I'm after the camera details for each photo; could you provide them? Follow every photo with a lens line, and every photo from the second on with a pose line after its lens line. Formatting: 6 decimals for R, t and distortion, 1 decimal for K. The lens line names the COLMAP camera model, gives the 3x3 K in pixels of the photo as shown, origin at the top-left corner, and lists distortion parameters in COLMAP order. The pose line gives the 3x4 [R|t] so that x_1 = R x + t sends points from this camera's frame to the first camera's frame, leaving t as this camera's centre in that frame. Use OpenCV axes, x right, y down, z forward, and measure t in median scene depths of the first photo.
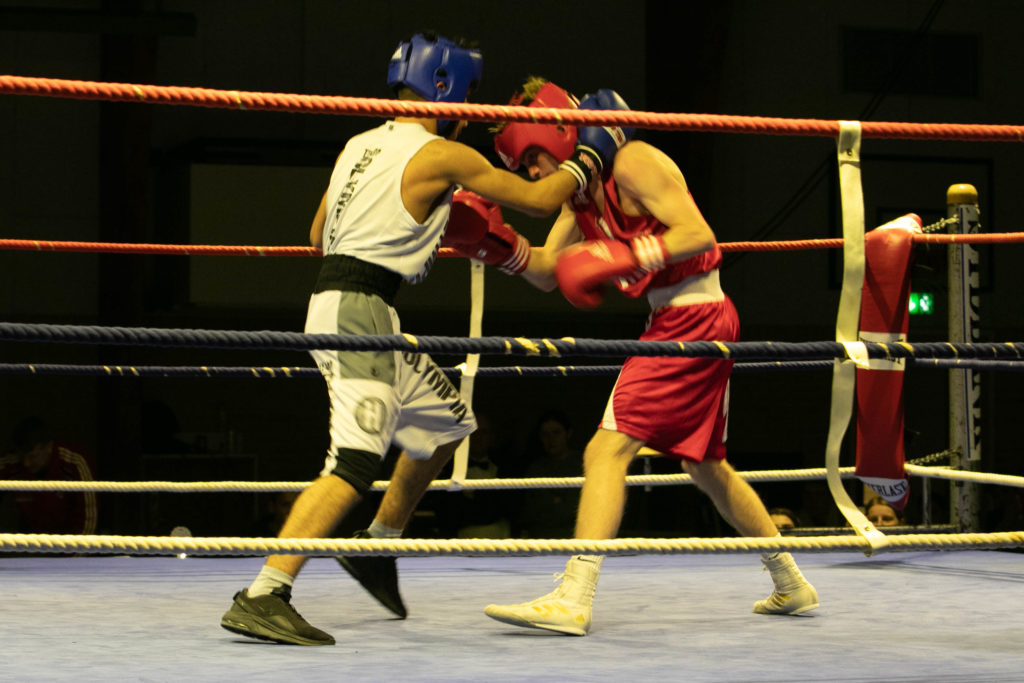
lens RADIAL K [[3427.6, 0, 504.6], [0, 3427.6, 346.2], [0, 0, 1]] dist [-0.326345, 0.000000]
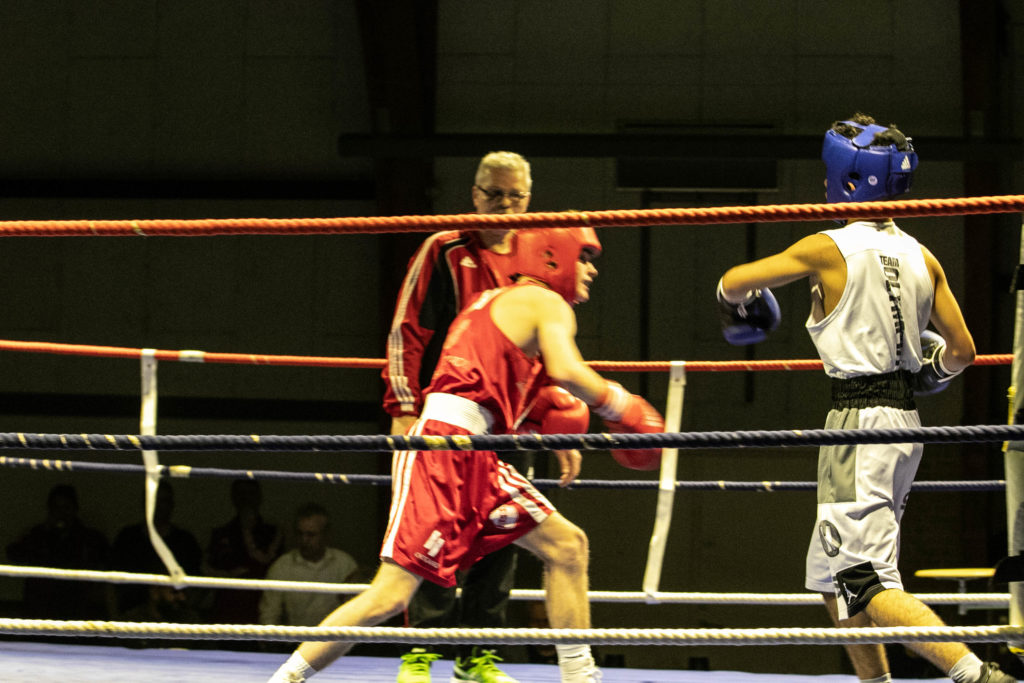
lens RADIAL K [[3427.6, 0, 515.5], [0, 3427.6, 346.7], [0, 0, 1]] dist [-0.326345, 0.000000]
pose [[0.844305, -0.006581, -0.535823, 0.509468], [-0.016192, 0.999155, -0.037786, 0.005612], [0.535618, 0.040579, 0.843485, 0.135668]]
